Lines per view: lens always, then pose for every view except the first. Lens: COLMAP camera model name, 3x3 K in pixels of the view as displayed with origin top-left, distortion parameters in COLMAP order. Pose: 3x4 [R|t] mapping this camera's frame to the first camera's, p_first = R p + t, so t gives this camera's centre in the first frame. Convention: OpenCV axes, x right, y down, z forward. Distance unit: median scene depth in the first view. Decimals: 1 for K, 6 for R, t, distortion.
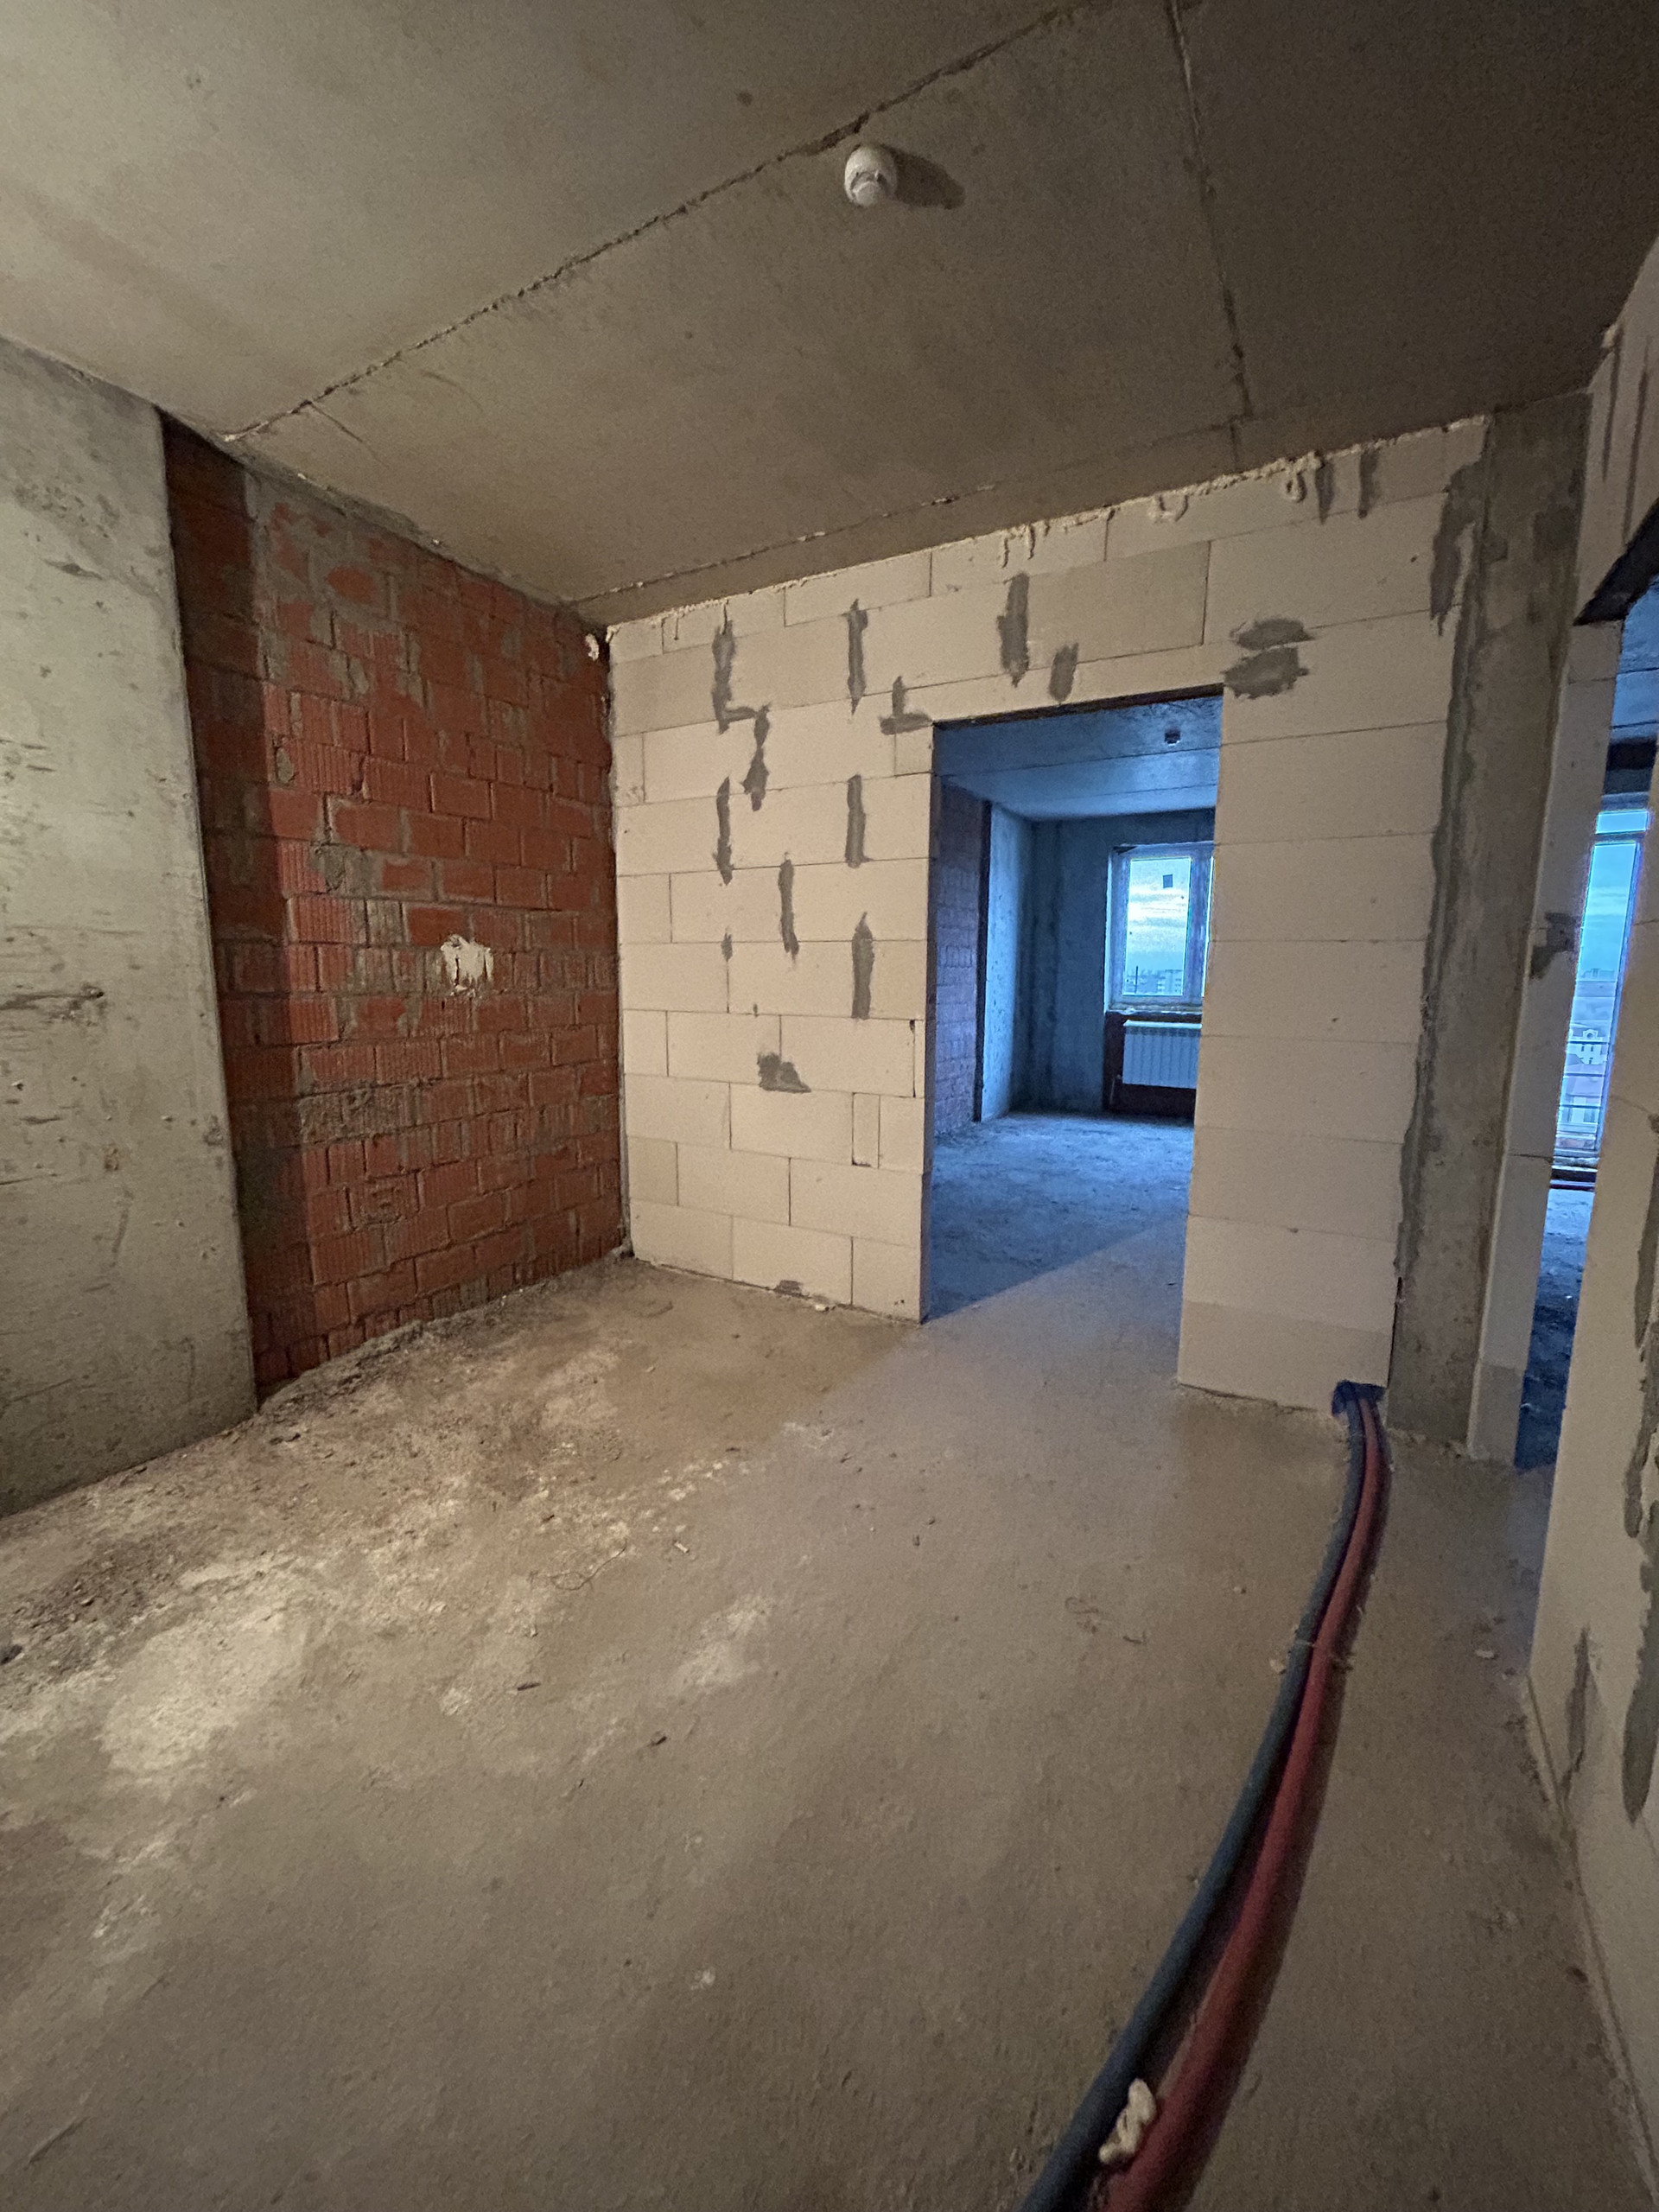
lens RADIAL K [[899.0, 0, 831.1], [0, 899.0, 1105.0], [0, 0, 1]] dist [-0.002277, 0.001336]
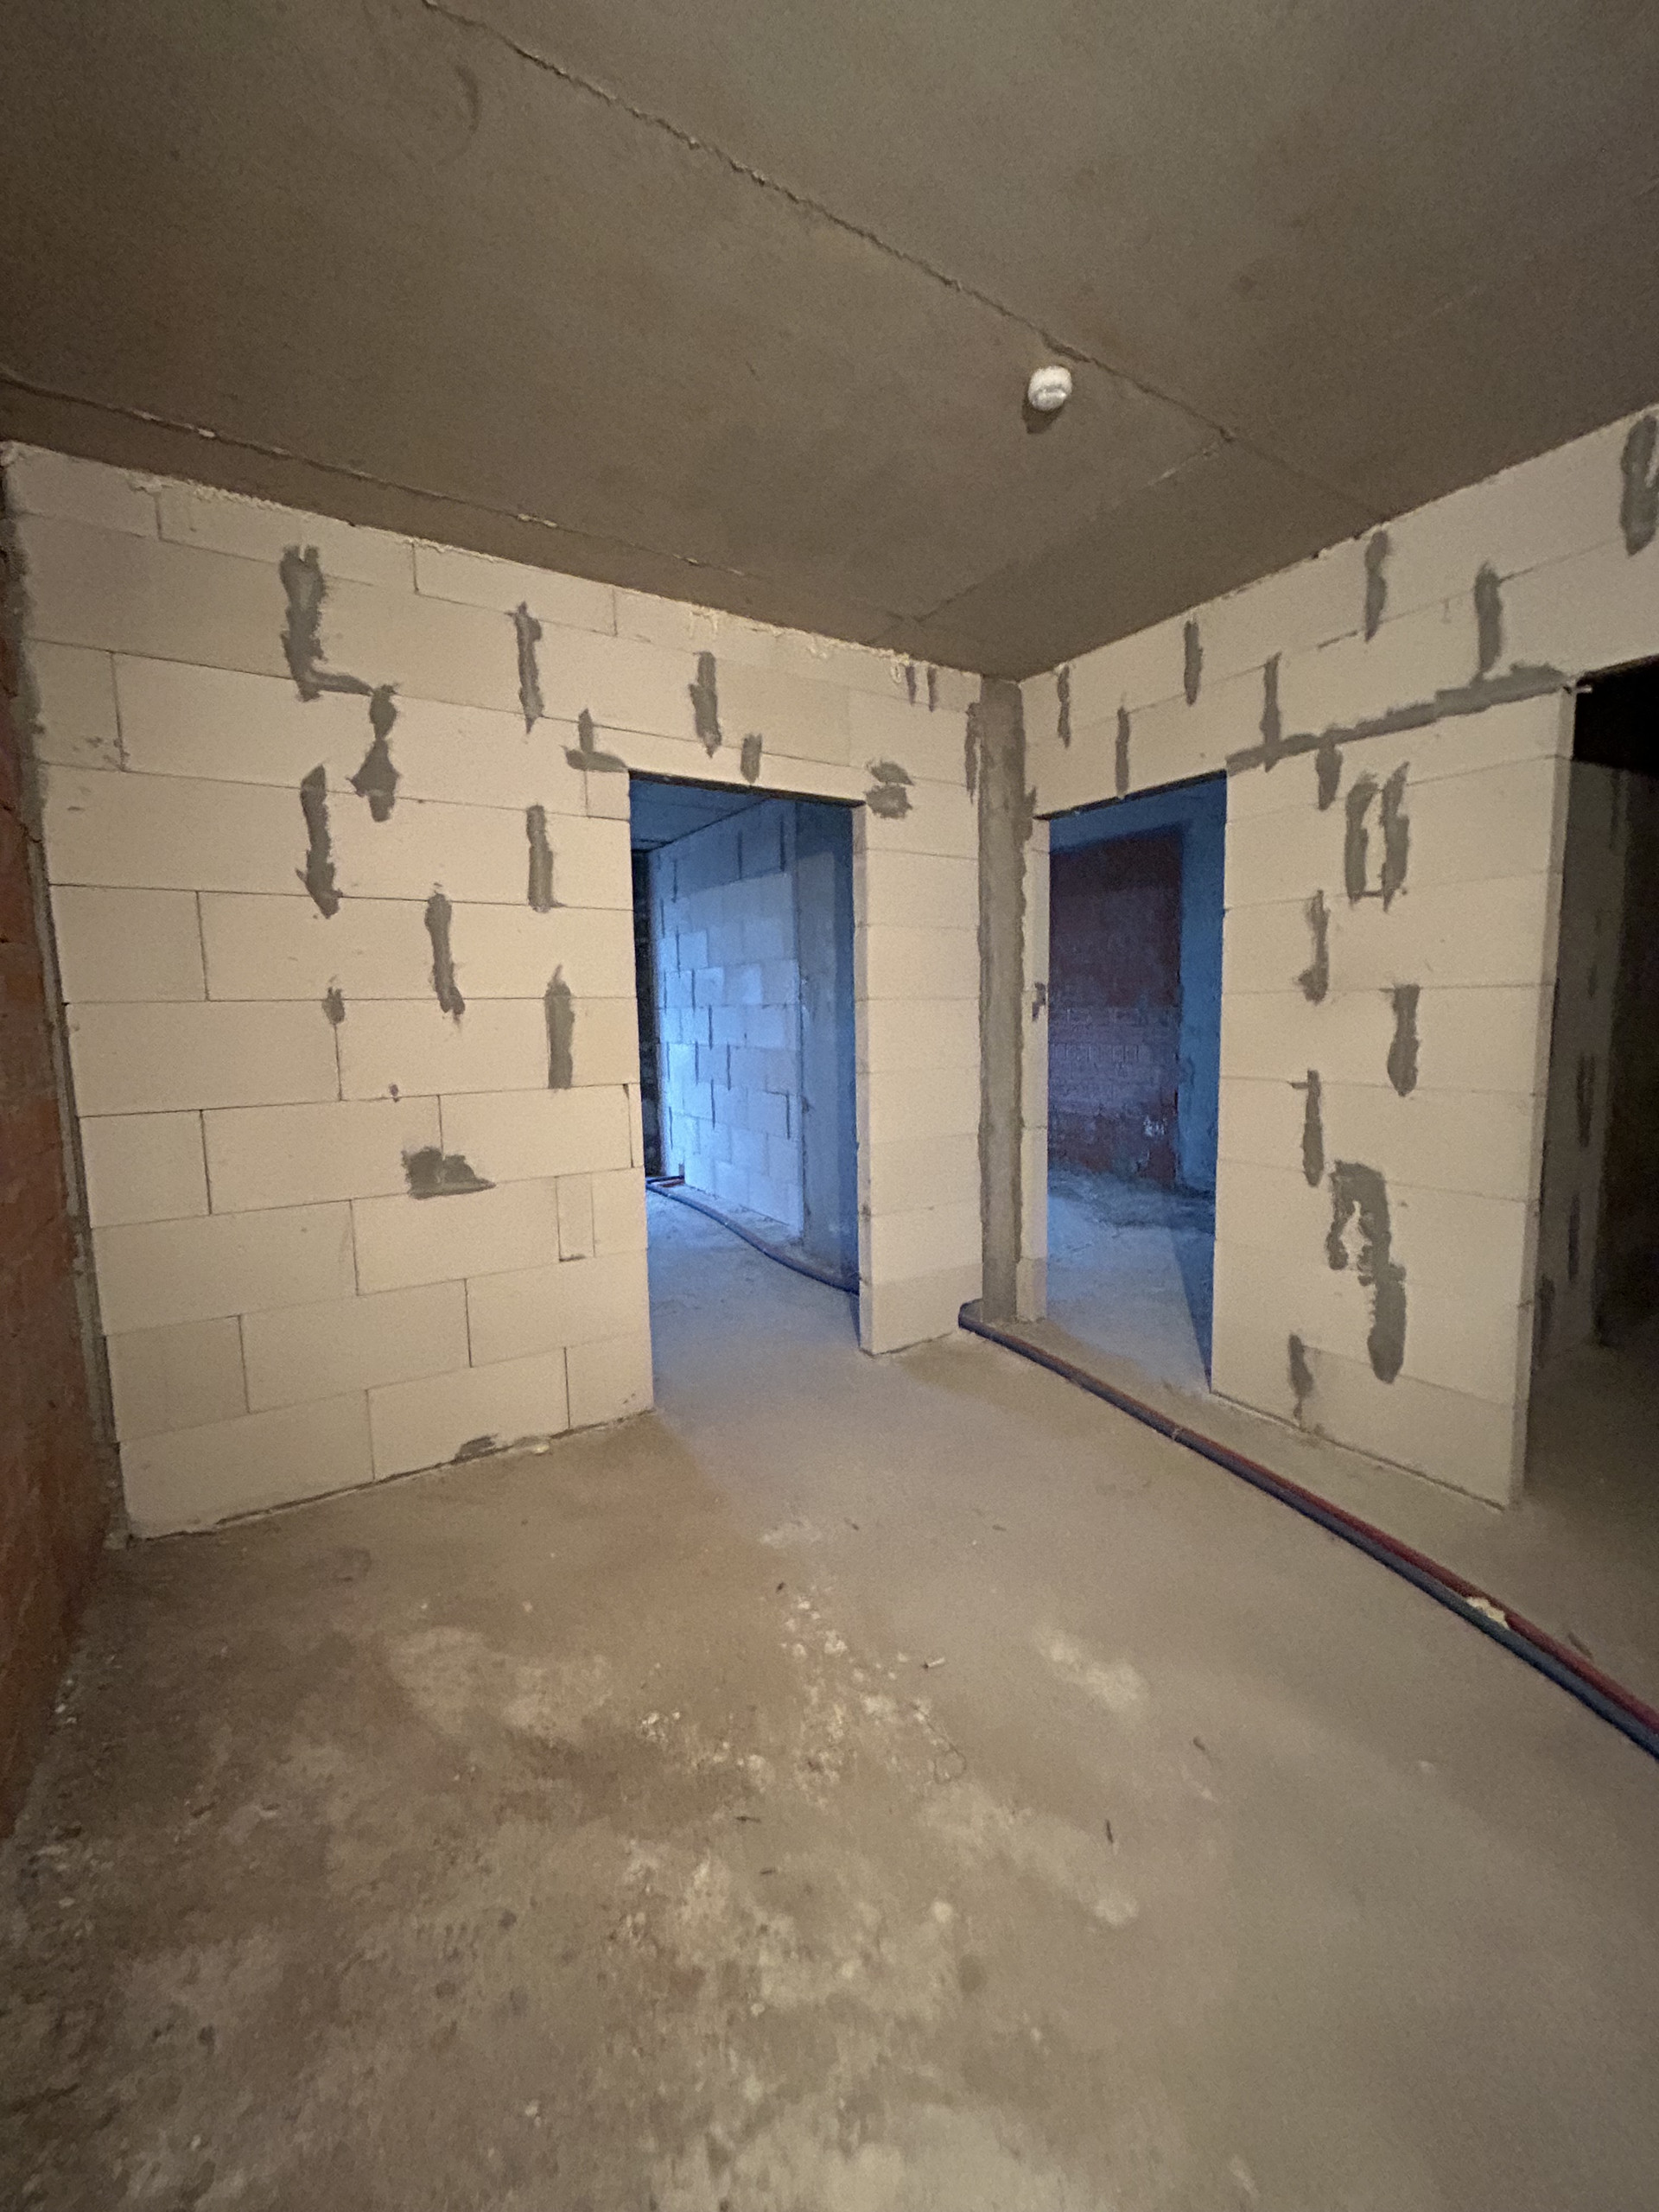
lens RADIAL K [[899.0, 0, 835.6], [0, 899.0, 1101.6], [0, 0, 1]] dist [-0.002277, 0.001336]
pose [[0.465612, -0.104434, 0.878806, -0.689125], [0.155373, 0.987236, 0.034999, -0.084485], [-0.871243, 0.120246, 0.475895, 0.425254]]
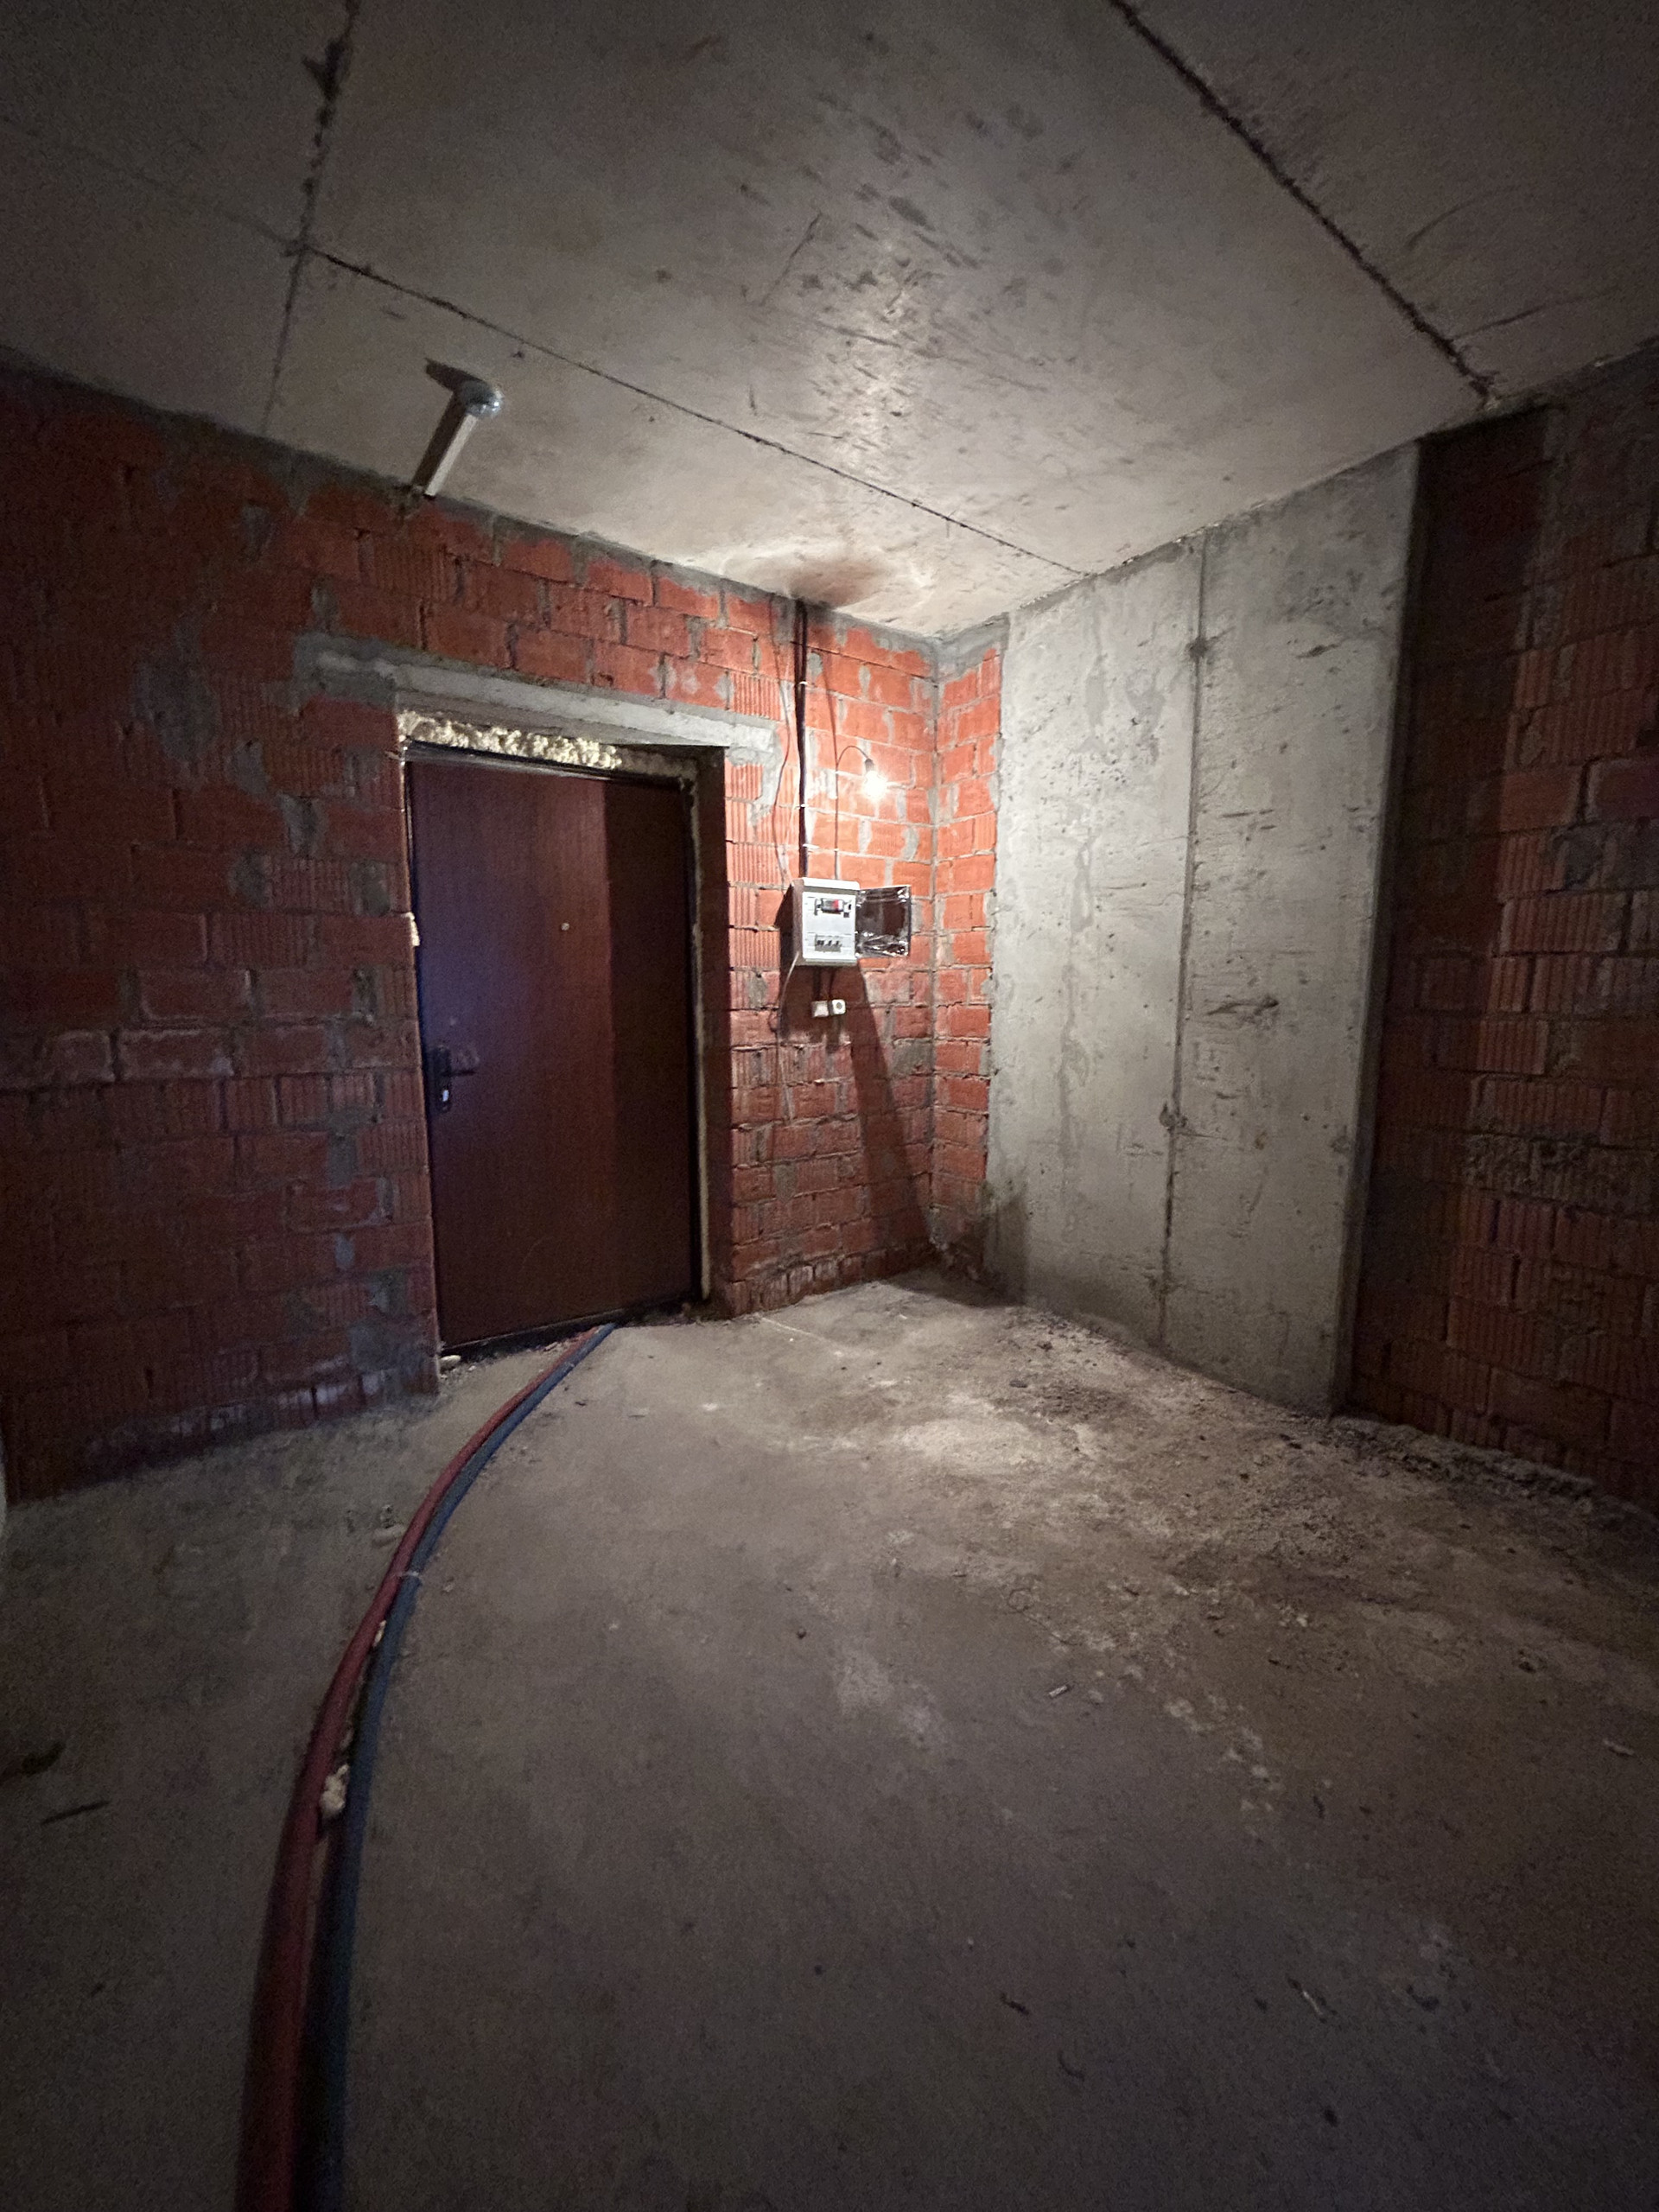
lens RADIAL K [[899.0, 0, 833.6], [0, 899.0, 1106.2], [0, 0, 1]] dist [-0.002277, 0.001336]
pose [[-0.396594, 0.122652, -0.909764, 0.426200], [-0.144784, 0.970273, 0.193925, -0.107861], [0.906505, 0.208629, -0.367046, 0.726971]]
